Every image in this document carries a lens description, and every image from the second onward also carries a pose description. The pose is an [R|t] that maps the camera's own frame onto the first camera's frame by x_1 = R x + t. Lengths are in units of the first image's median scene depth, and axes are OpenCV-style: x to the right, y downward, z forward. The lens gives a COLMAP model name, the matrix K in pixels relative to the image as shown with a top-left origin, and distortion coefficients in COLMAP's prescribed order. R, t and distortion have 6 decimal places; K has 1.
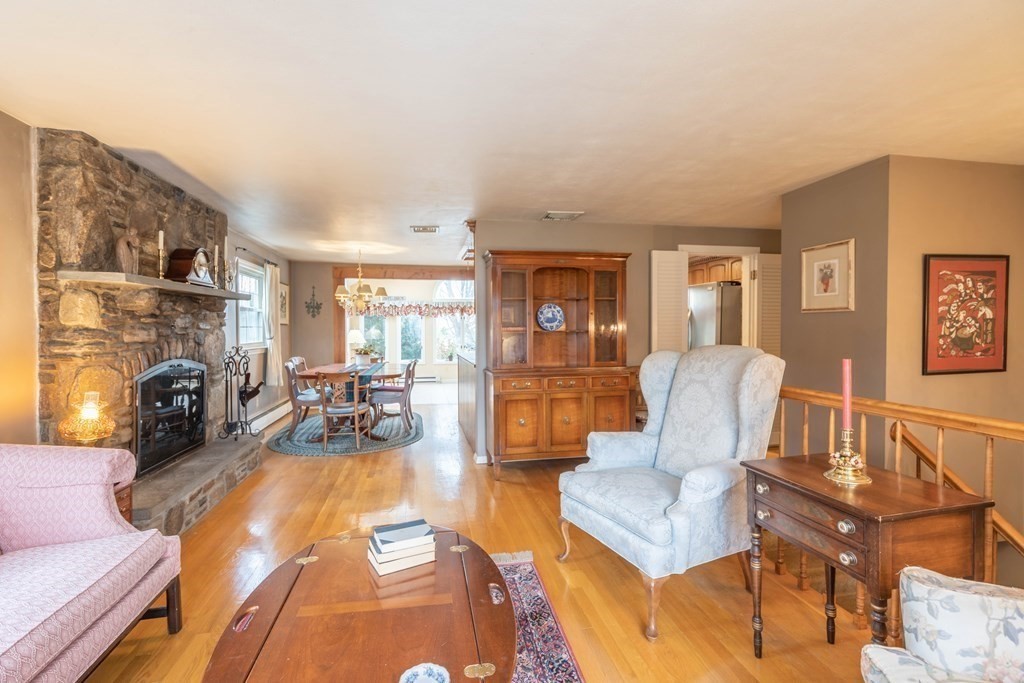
lens RADIAL K [[465.6, 0, 499.5], [0, 465.6, 338.2], [0, 0, 1]] dist [0.000783, -0.000853]
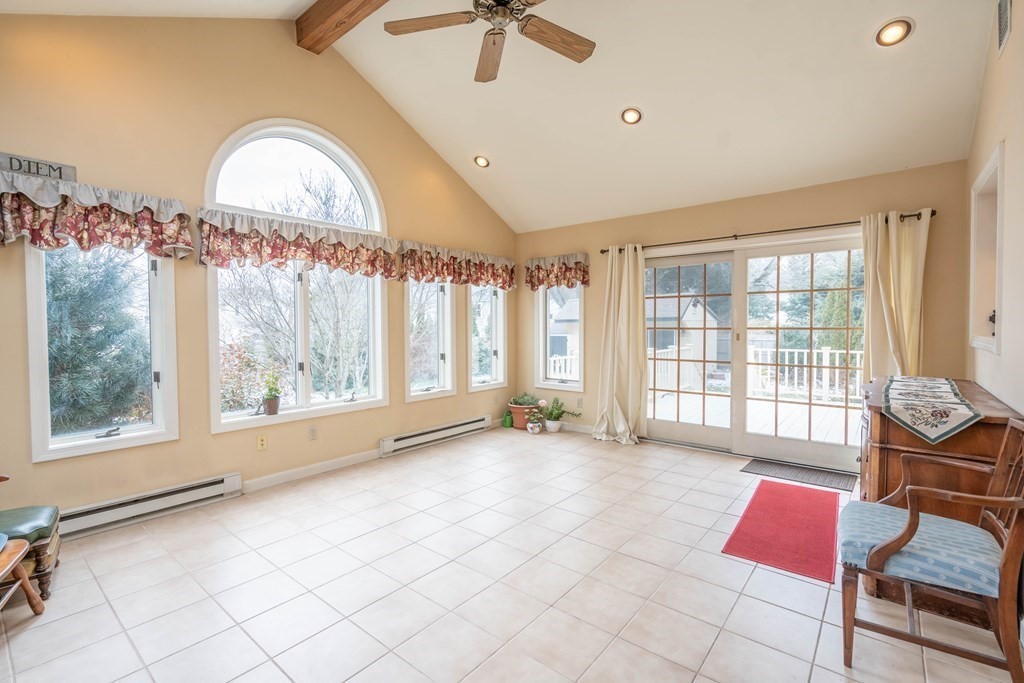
lens RADIAL K [[465.6, 0, 508.3], [0, 465.6, 337.0], [0, 0, 1]] dist [0.000783, -0.000853]
pose [[0.756889, -0.018751, 0.653275, -0.694736], [0.015684, 0.999822, 0.010526, -0.009930], [-0.653356, 0.002278, 0.757048, 2.461606]]
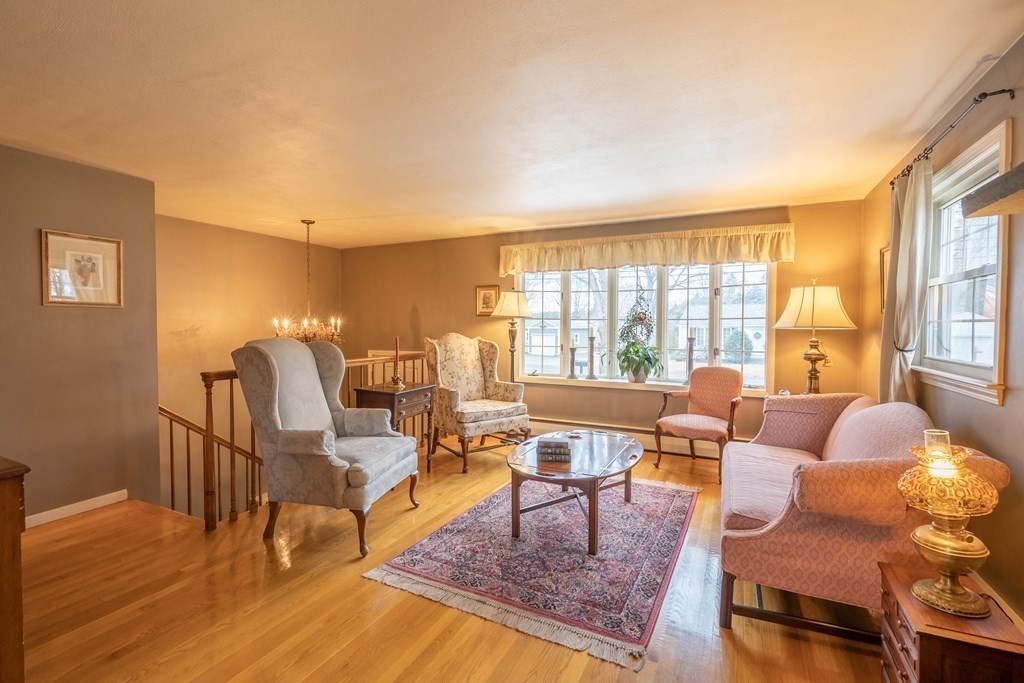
lens RADIAL K [[465.6, 0, 510.4], [0, 465.6, 338.4], [0, 0, 1]] dist [0.000783, -0.000853]
pose [[-0.808459, -0.017531, 0.588292, -0.566919], [0.010719, 0.998952, 0.044499, -0.025322], [-0.588455, 0.042281, -0.807424, 1.285924]]
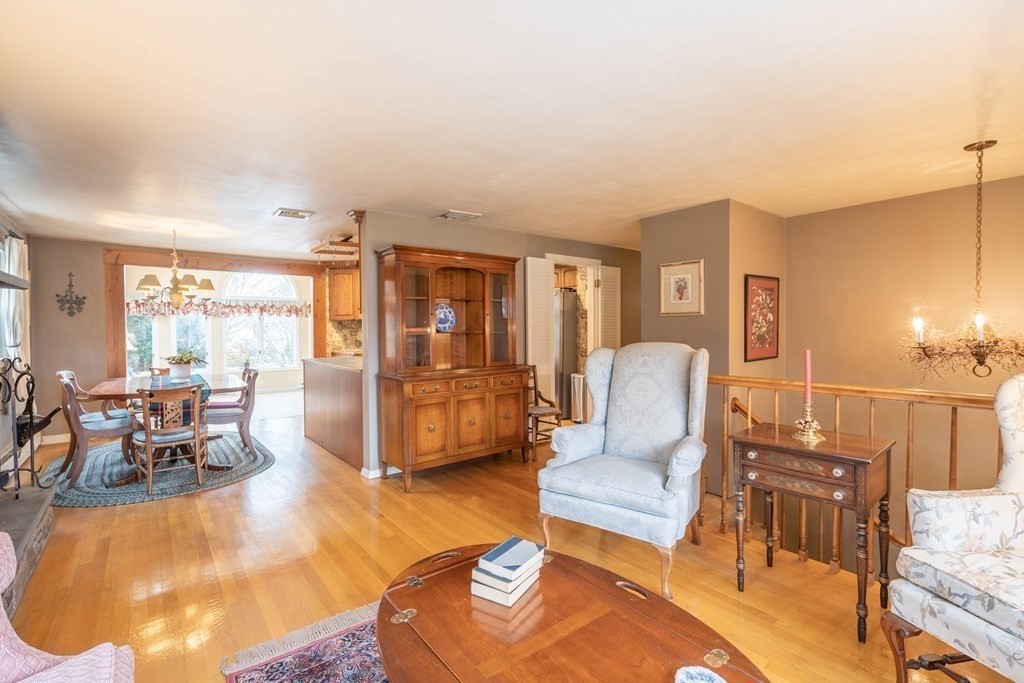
lens RADIAL K [[465.6, 0, 501.1], [0, 465.6, 339.4], [0, 0, 1]] dist [0.000783, -0.000853]
pose [[0.884726, -0.013534, 0.465914, -0.332045], [0.014270, 0.999896, 0.001949, -0.000489], [-0.465892, 0.004924, 0.884828, 0.108567]]
